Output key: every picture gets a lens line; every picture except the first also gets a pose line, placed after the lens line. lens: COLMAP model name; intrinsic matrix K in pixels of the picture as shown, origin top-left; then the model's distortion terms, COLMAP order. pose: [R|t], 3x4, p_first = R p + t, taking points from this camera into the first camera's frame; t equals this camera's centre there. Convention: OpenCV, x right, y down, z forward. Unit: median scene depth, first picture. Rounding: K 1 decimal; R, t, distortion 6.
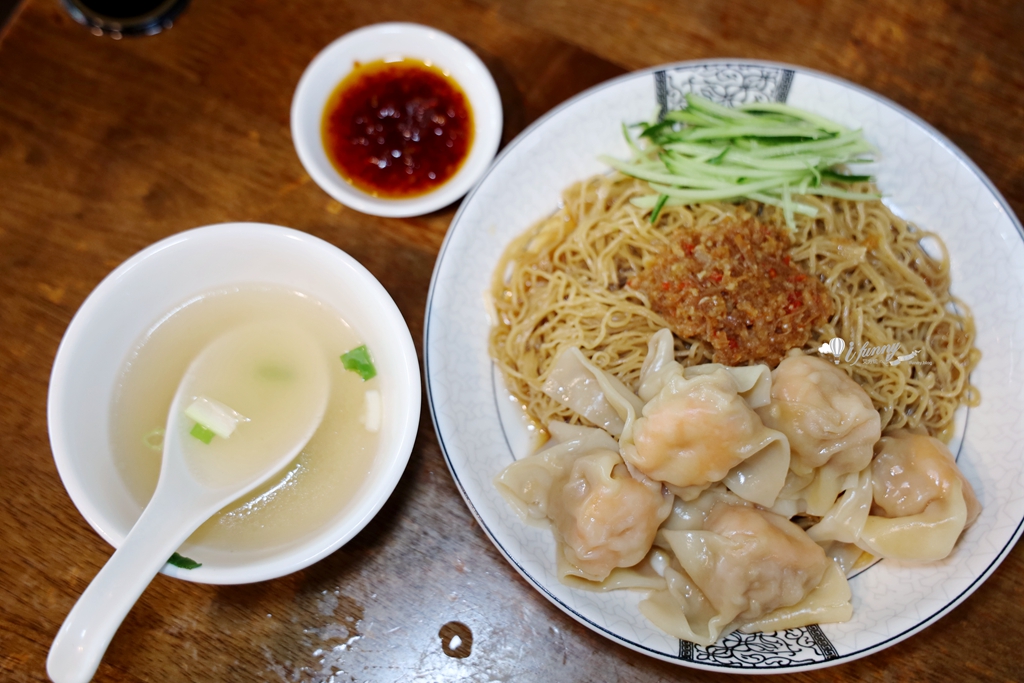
lens RADIAL K [[1491.6, 0, 512.0], [0, 1491.6, 341.5], [0, 0, 1]] dist [0.091669, -0.002234]
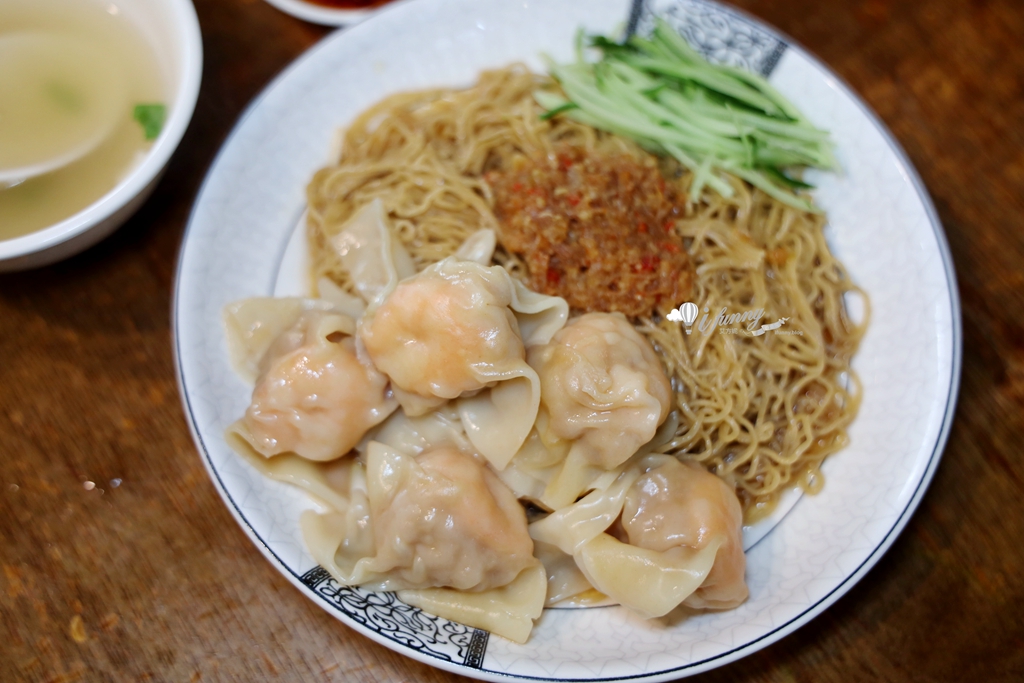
lens RADIAL K [[1491.6, 0, 512.0], [0, 1491.6, 341.5], [0, 0, 1]] dist [0.091669, -0.002234]
pose [[0.893509, 0.419224, -0.160912, 0.269871], [-0.436243, 0.895345, -0.089719, 0.114381], [0.106460, 0.150361, 0.982882, 0.205049]]
